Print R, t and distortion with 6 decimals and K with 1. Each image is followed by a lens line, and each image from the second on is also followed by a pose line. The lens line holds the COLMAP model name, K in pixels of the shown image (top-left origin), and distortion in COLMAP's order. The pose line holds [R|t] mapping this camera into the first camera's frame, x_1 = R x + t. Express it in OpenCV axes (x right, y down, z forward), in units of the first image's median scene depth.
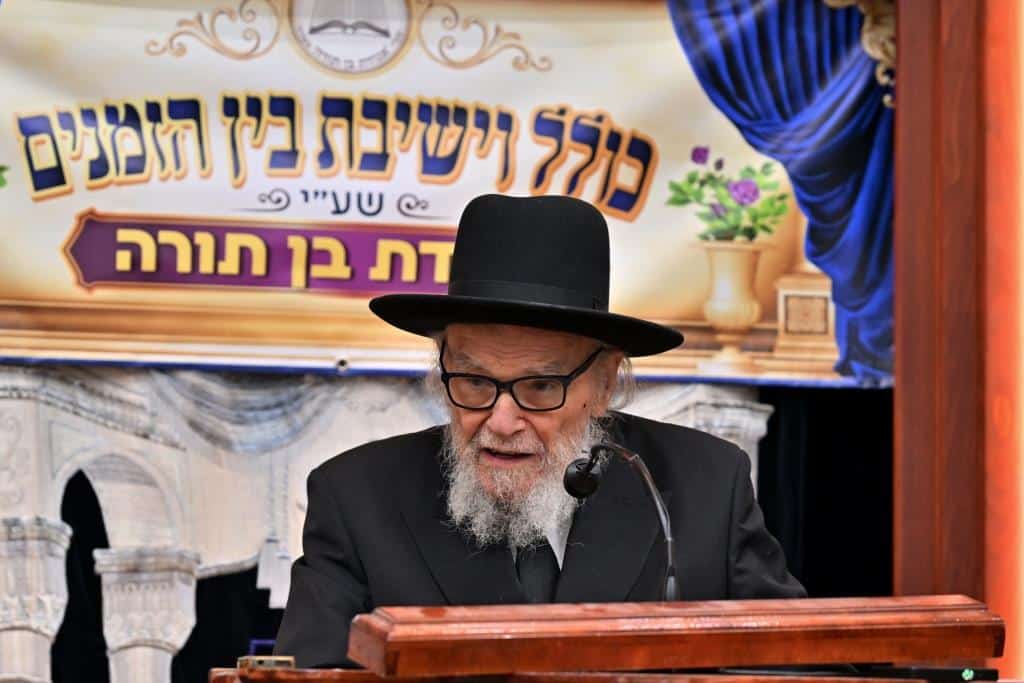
lens RADIAL K [[5190.8, 0, 509.9], [0, 5190.8, 339.9], [0, 0, 1]] dist [-0.096712, 3.074329]
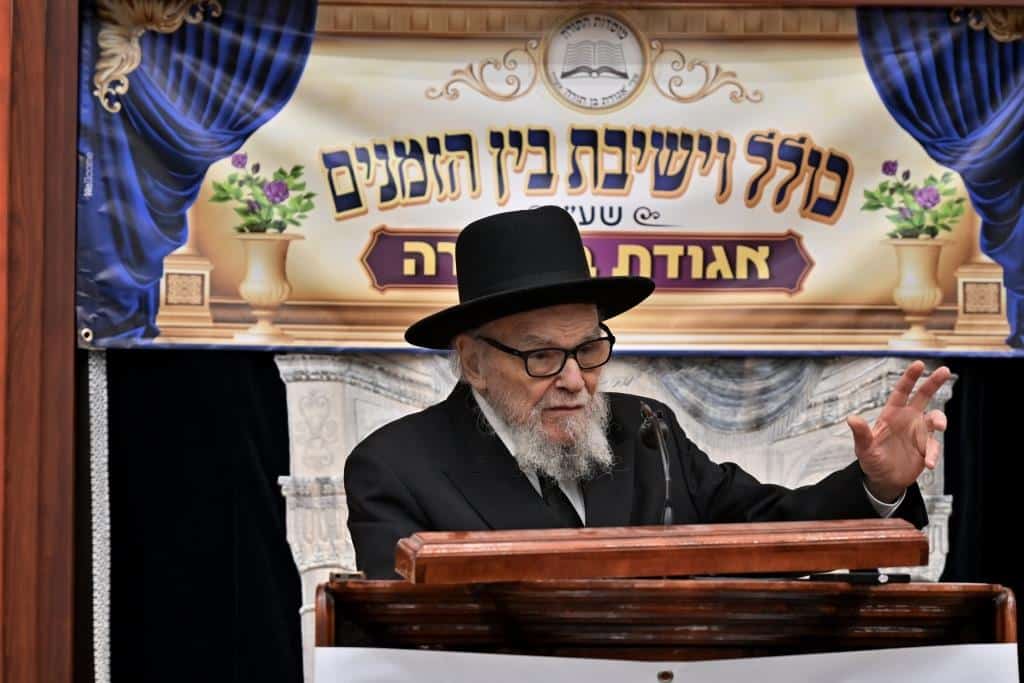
lens RADIAL K [[5190.8, 0, 509.9], [0, 5190.8, 339.9], [0, 0, 1]] dist [-0.096712, 3.074329]
pose [[0.986084, -0.021368, -0.164867, 0.149709], [0.022010, 0.999756, 0.002063, 0.000020], [0.164783, -0.005663, 0.986314, -0.209679]]
